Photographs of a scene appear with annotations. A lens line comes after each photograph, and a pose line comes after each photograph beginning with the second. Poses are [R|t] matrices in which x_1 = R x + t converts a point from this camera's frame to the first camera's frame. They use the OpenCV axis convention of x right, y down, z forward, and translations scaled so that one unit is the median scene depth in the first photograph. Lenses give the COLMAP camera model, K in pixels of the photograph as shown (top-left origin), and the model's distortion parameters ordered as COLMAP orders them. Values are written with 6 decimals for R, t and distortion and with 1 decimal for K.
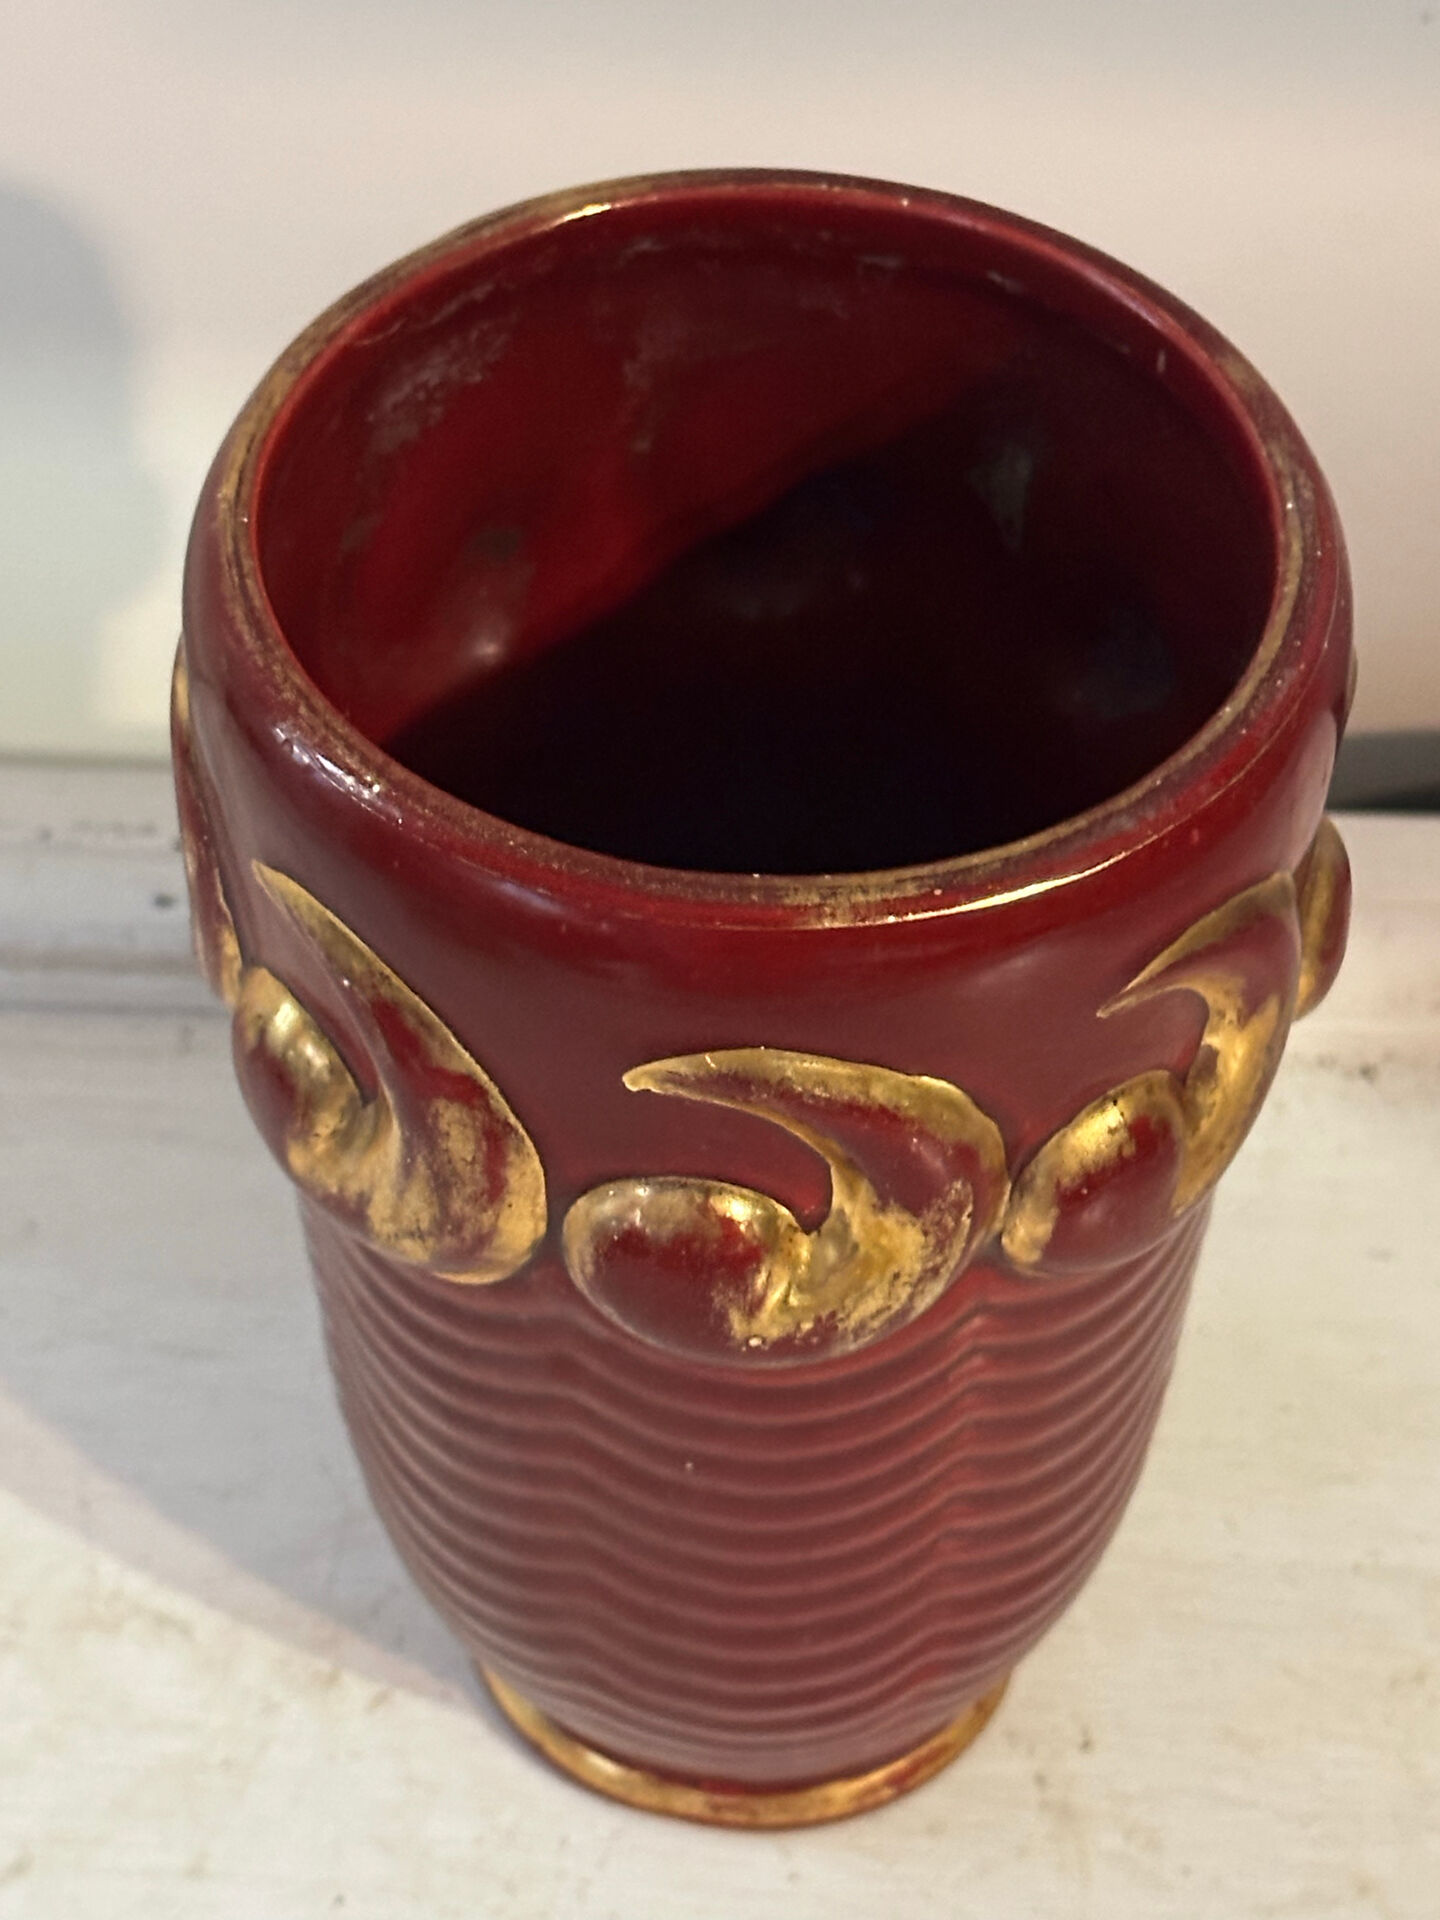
lens RADIAL K [[4421.4, 0, 727.2], [0, 4421.4, 993.2], [0, 0, 1]] dist [0.085453, 0.405392]
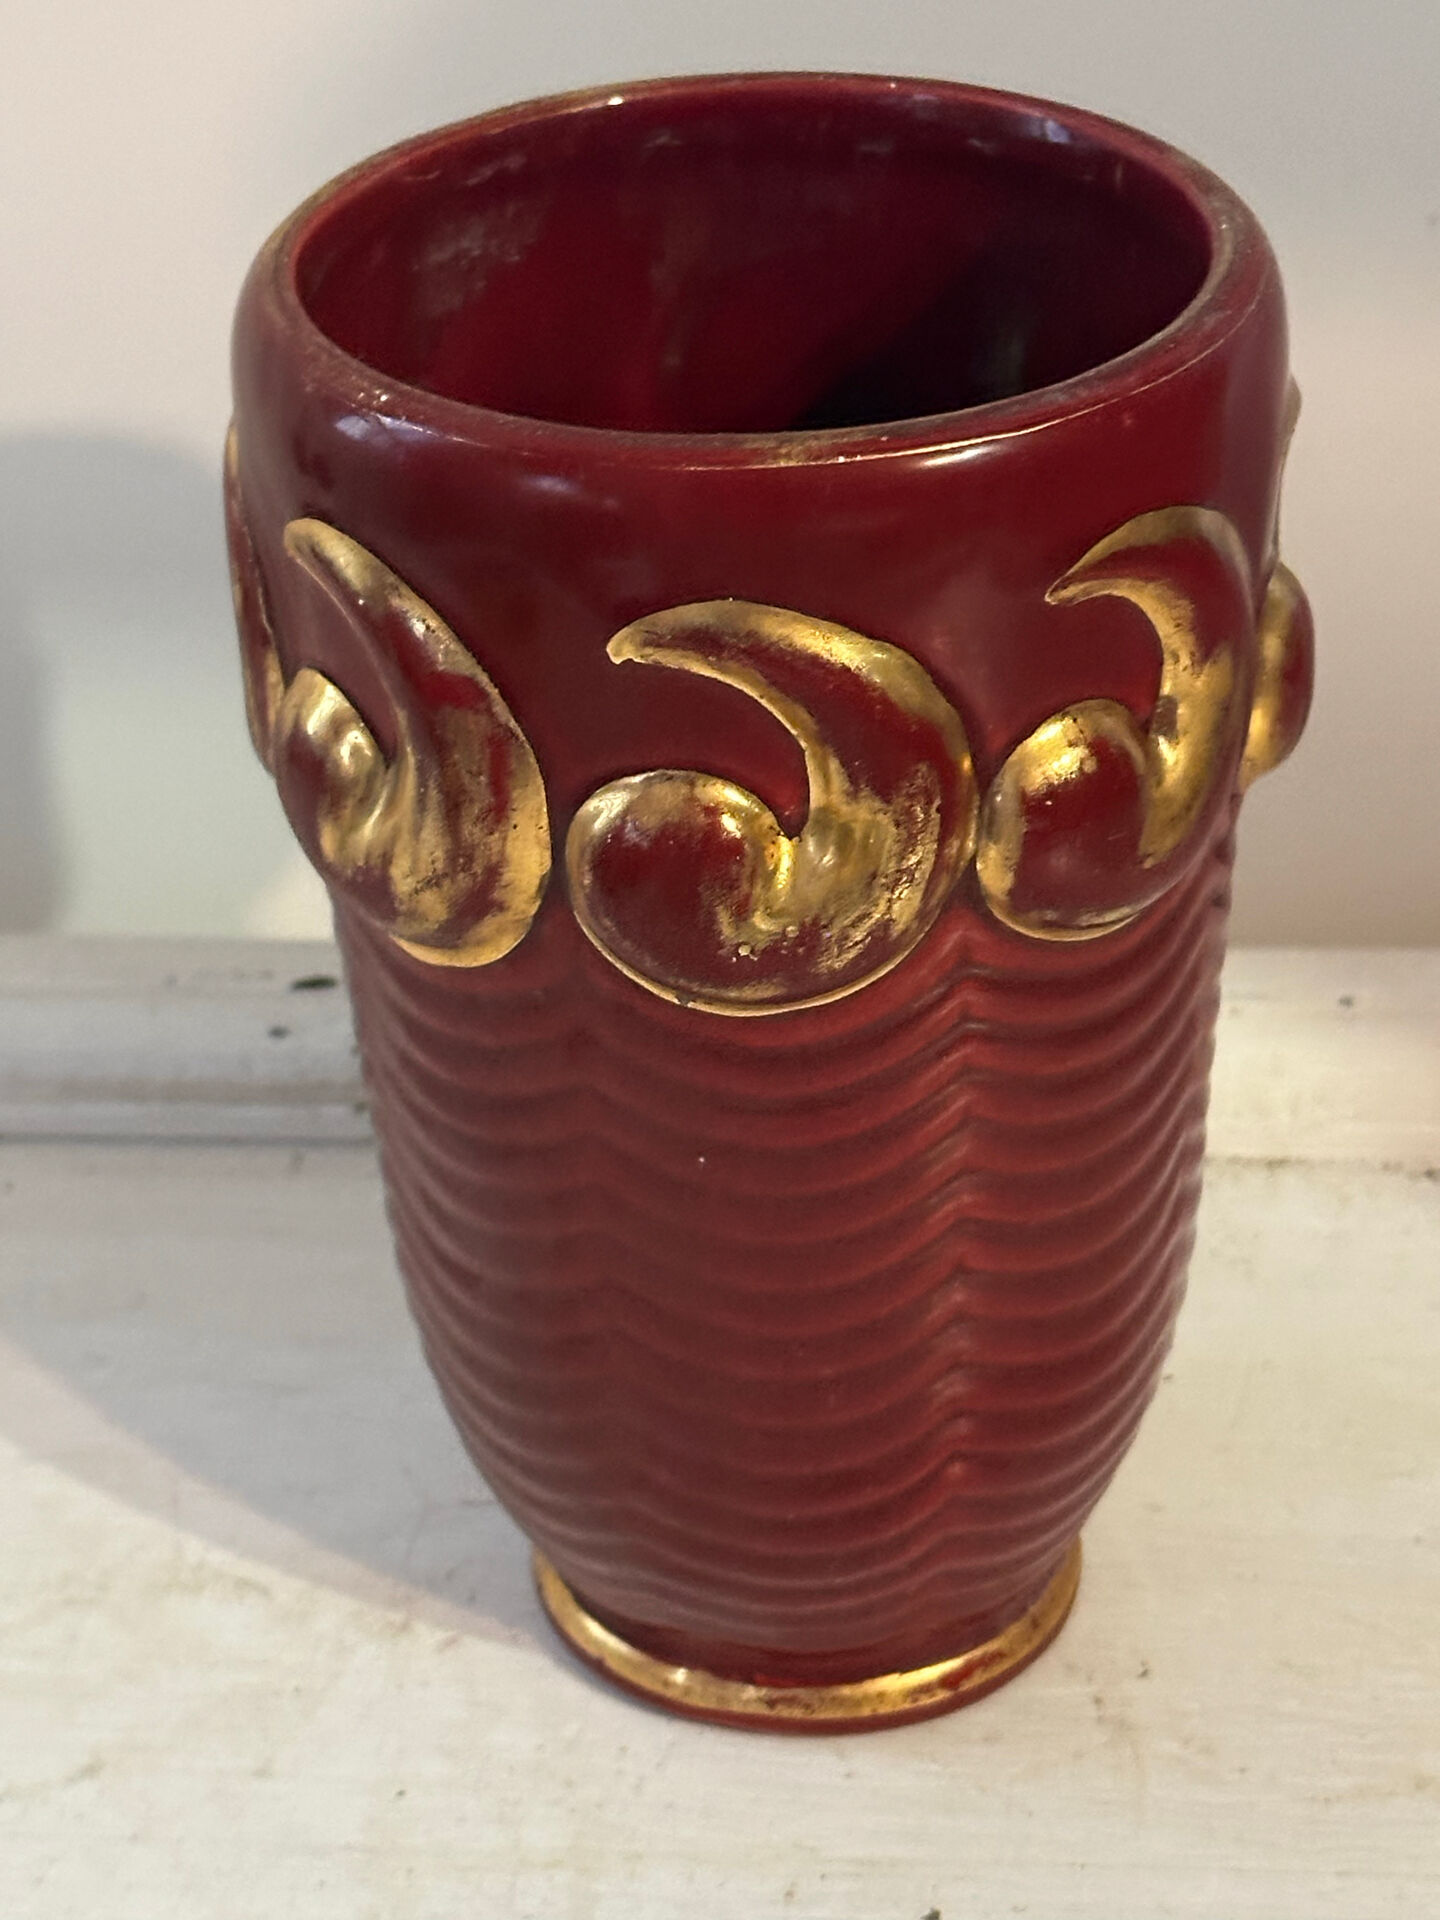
lens RADIAL K [[4421.4, 0, 727.2], [0, 4421.4, 993.2], [0, 0, 1]] dist [0.085453, 0.405392]
pose [[0.997752, -0.024175, -0.062497, 0.067934], [0.006637, 0.963722, -0.266825, 0.369679], [0.066680, 0.265810, 0.961717, -0.023019]]
